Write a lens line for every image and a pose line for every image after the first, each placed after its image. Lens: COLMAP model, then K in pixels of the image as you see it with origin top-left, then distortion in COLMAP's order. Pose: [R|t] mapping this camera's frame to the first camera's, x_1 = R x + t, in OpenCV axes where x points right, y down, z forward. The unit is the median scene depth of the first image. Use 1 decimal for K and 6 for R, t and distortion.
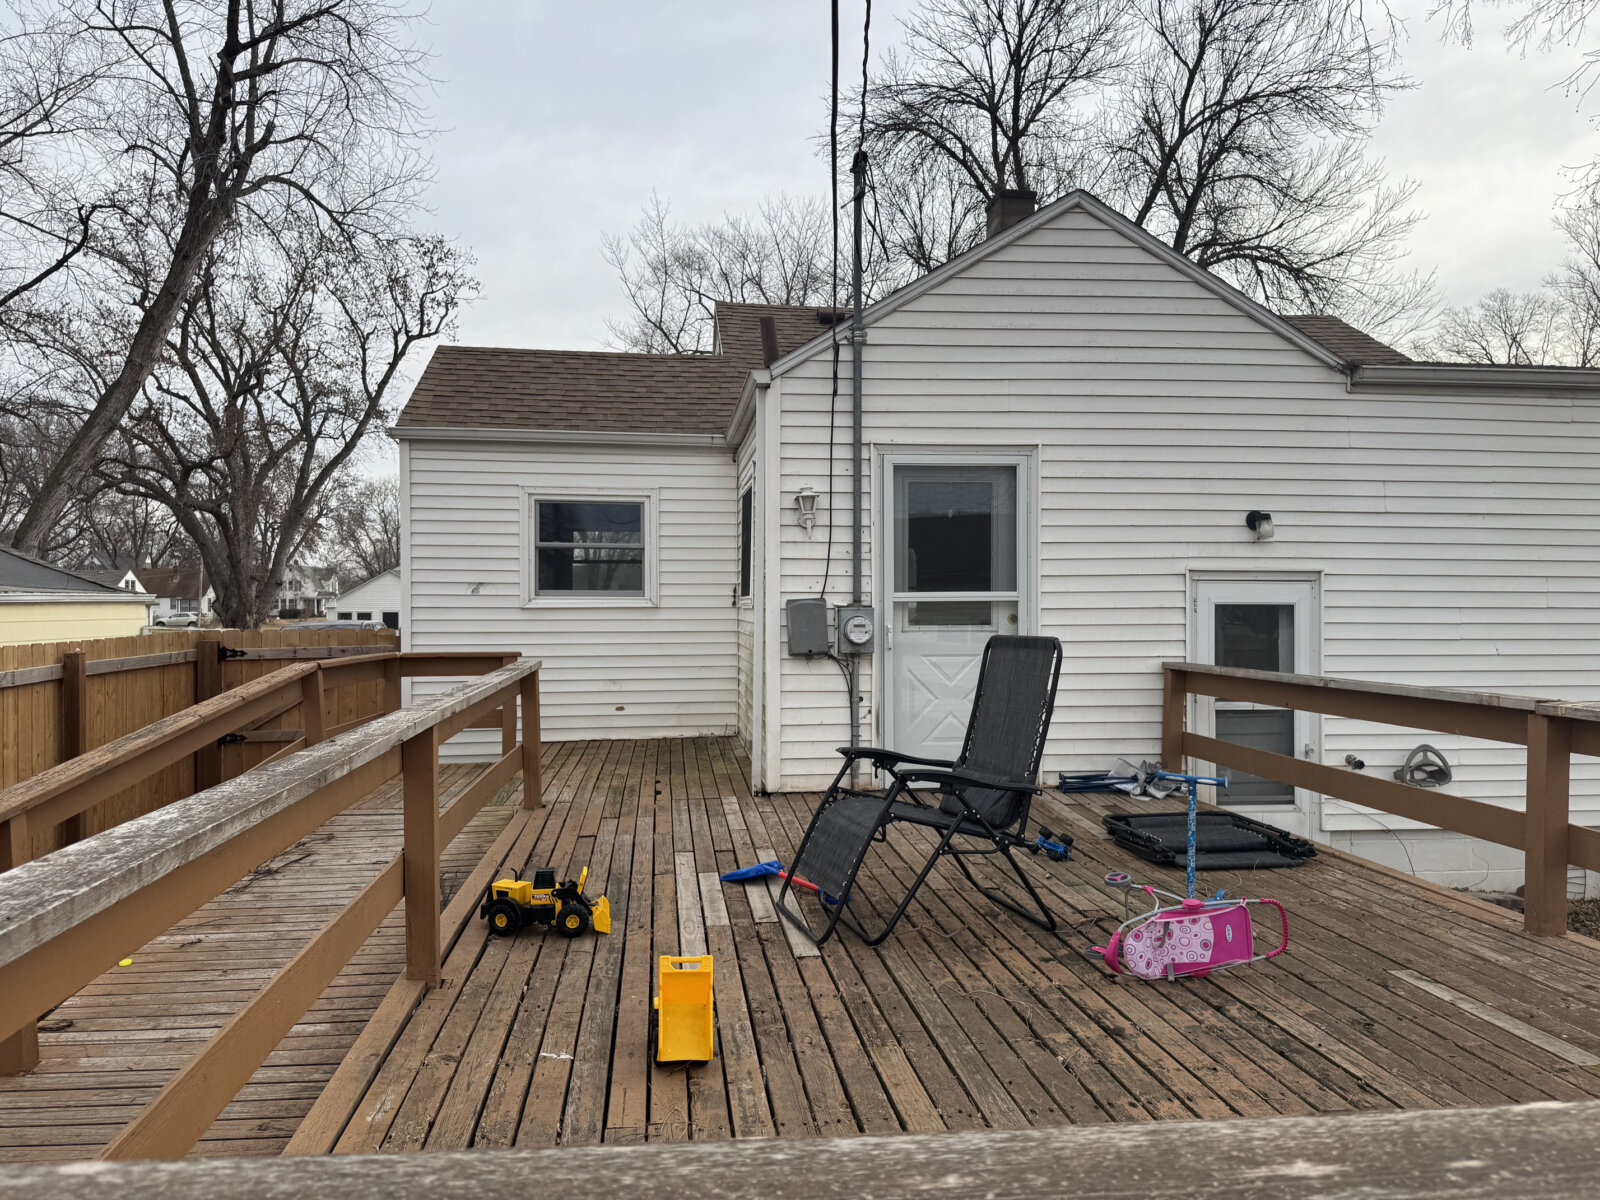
lens RADIAL K [[1123.0, 0, 778.3], [0, 1123.0, 598.8], [0, 0, 1]] dist [0.047095, -0.065052]
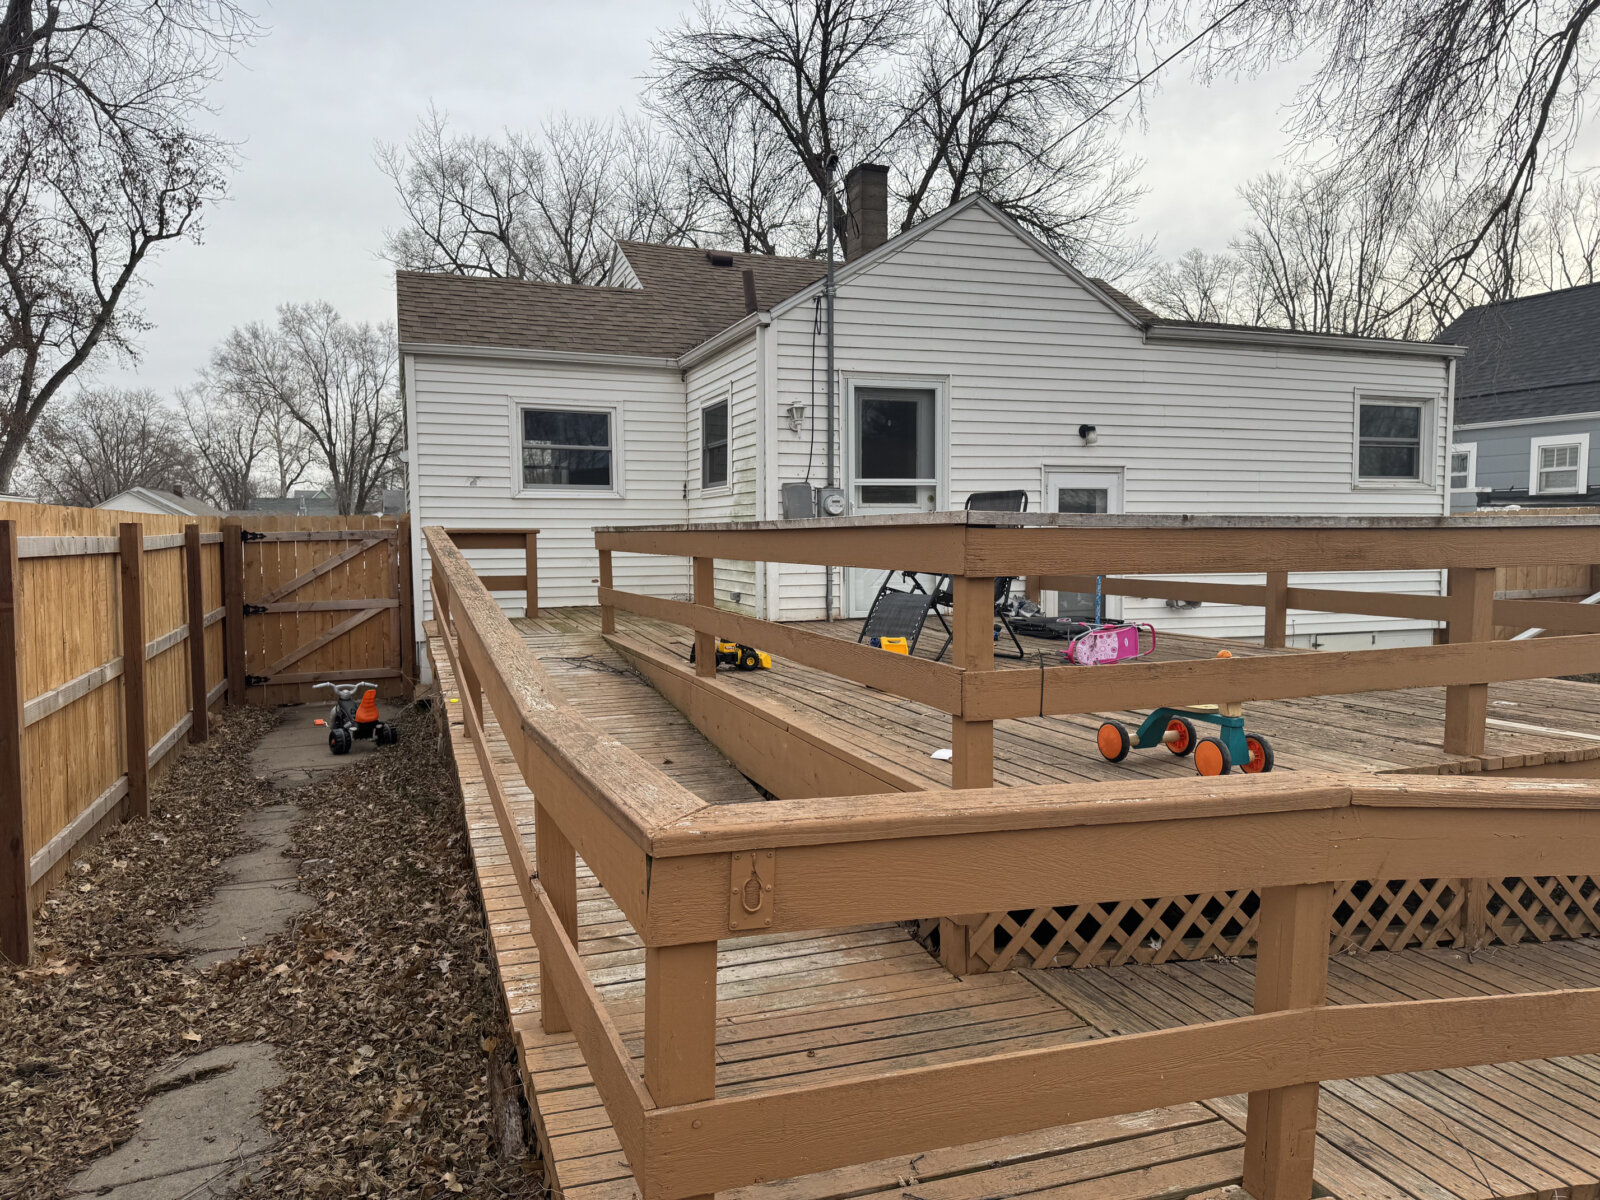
lens RADIAL K [[1122.0, 0, 795.9], [0, 1122.0, 599.5], [0, 0, 1]] dist [0.023225, -0.025701]
pose [[0.971351, -0.021140, 0.236709, -0.075474], [0.005622, 0.997801, 0.066044, 0.012925], [-0.237584, -0.062821, 0.969333, -0.085776]]
